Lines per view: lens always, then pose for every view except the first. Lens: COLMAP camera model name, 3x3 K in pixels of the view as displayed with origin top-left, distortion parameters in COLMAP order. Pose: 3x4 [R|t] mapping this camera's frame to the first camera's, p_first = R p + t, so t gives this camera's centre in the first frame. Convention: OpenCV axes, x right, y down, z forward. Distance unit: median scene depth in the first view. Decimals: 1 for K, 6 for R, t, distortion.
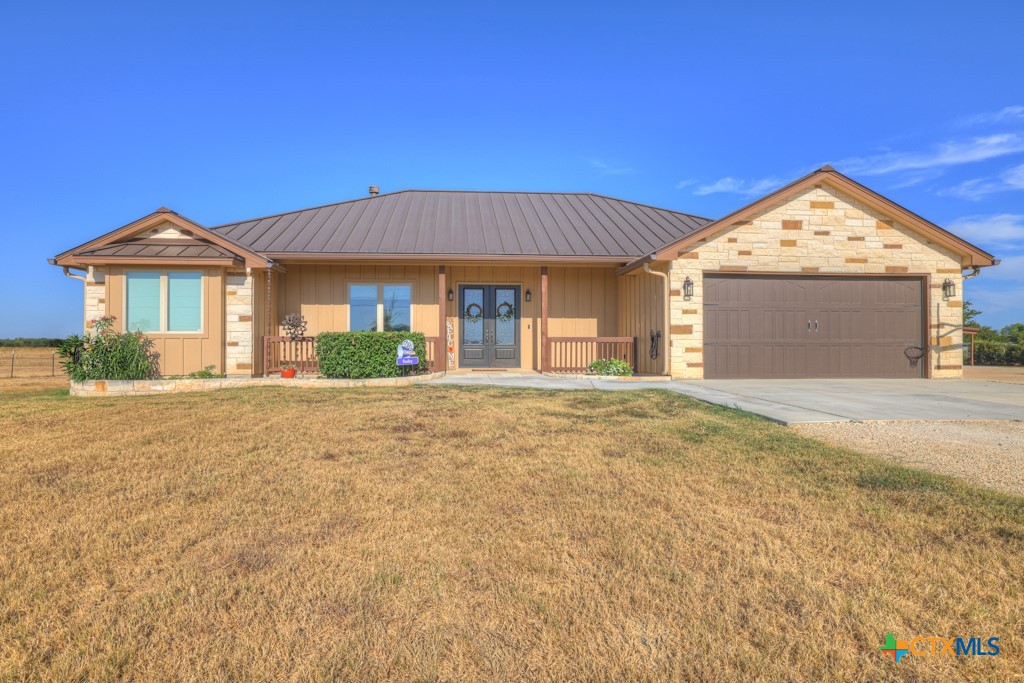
lens RADIAL K [[592.2, 0, 512.5], [0, 592.2, 337.5], [0, 0, 1]] dist [0.003270, 0.001139]
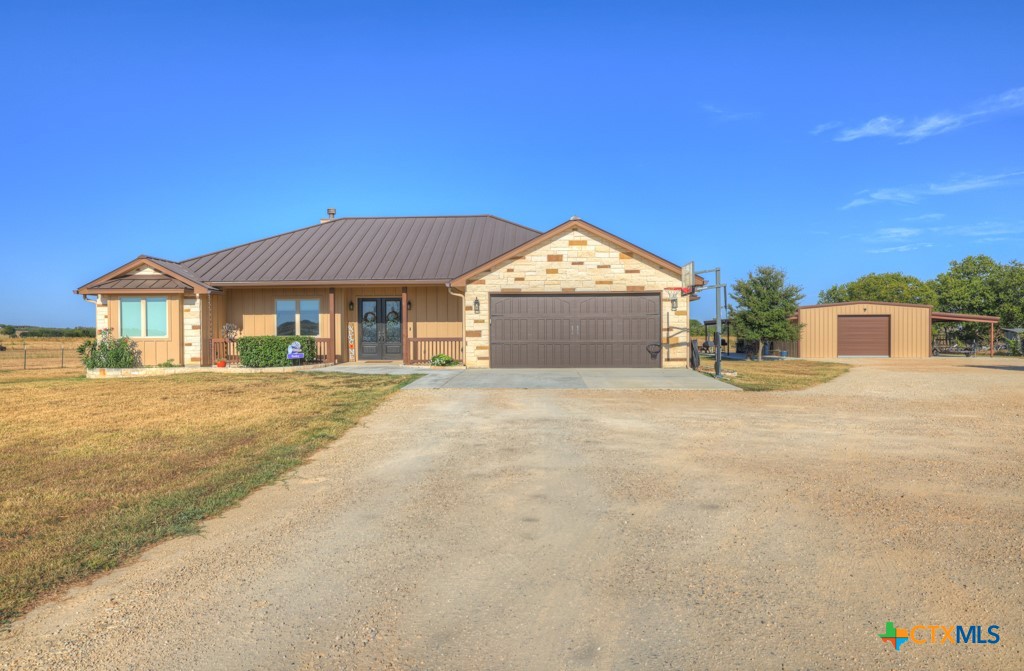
lens RADIAL K [[710.8, 0, 512.0], [0, 710.8, 335.5], [0, 0, 1]] dist [0.033846, 0.000894]
pose [[0.988713, -0.005666, -0.149716, 0.613221], [0.008475, 0.999800, 0.018132, -0.038056], [0.149583, -0.019196, 0.988563, -0.669351]]
